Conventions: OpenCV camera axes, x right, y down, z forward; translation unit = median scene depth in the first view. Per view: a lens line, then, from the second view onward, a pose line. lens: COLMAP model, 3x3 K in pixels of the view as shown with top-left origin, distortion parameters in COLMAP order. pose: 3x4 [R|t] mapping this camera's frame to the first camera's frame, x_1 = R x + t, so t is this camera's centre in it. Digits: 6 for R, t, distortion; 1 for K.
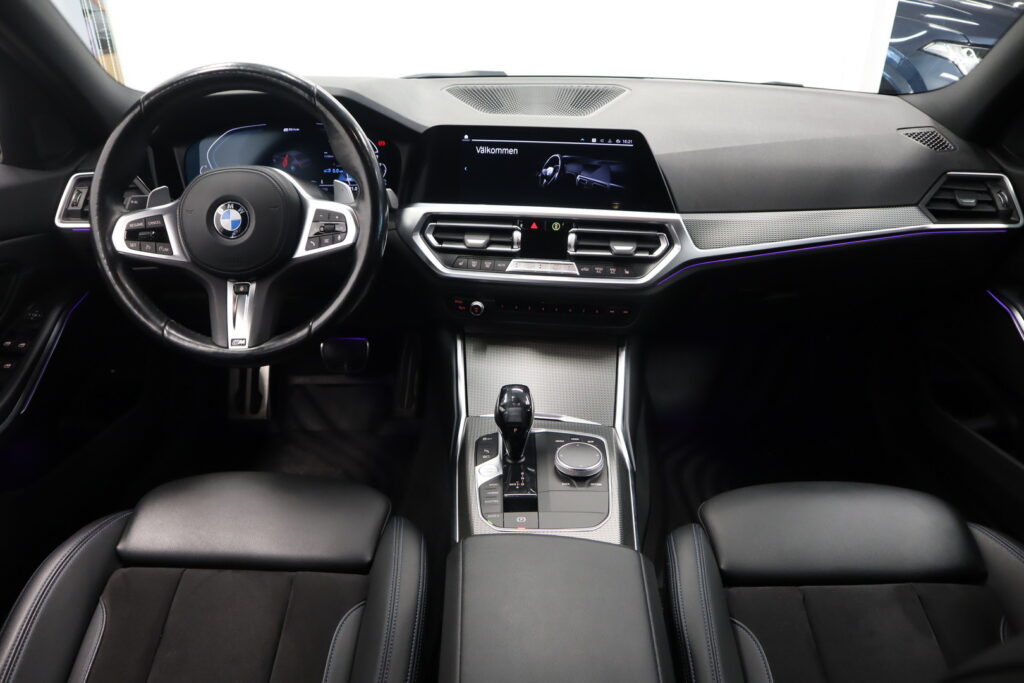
lens RADIAL K [[696.9, 0, 502.6], [0, 696.9, 342.0], [0, 0, 1]] dist [-0.083185, 0.025326]
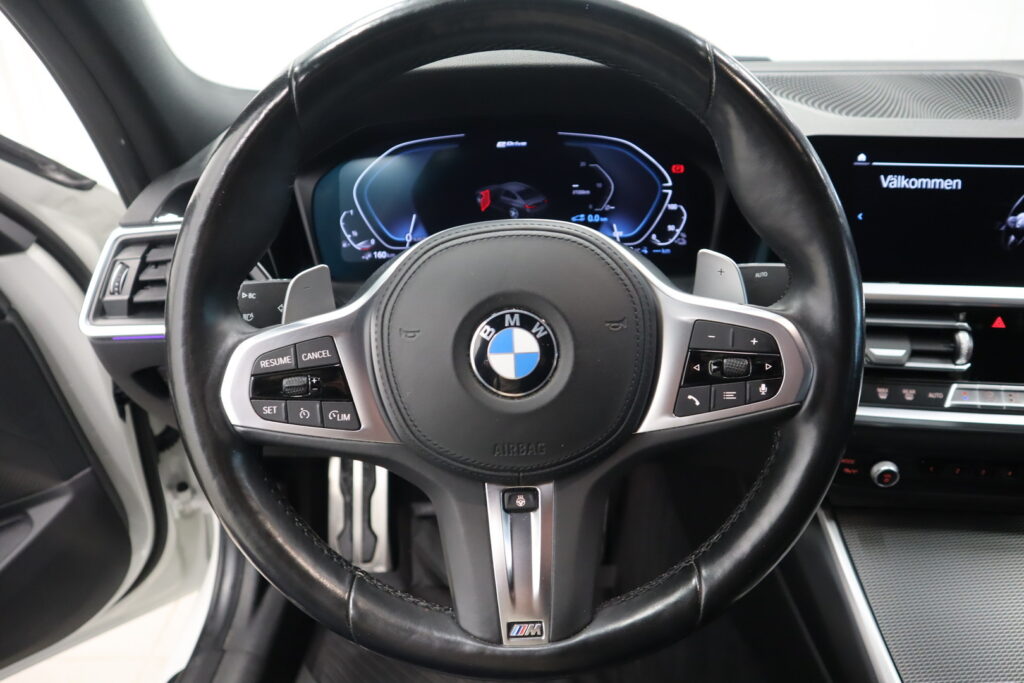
lens RADIAL K [[696.9, 0, 509.0], [0, 696.9, 342.9], [0, 0, 1]] dist [-0.083185, 0.025326]
pose [[0.999824, -0.018595, -0.002601, -0.376813], [0.018519, 0.999473, -0.026679, -0.164229], [0.003096, 0.026626, 0.999641, 0.545045]]
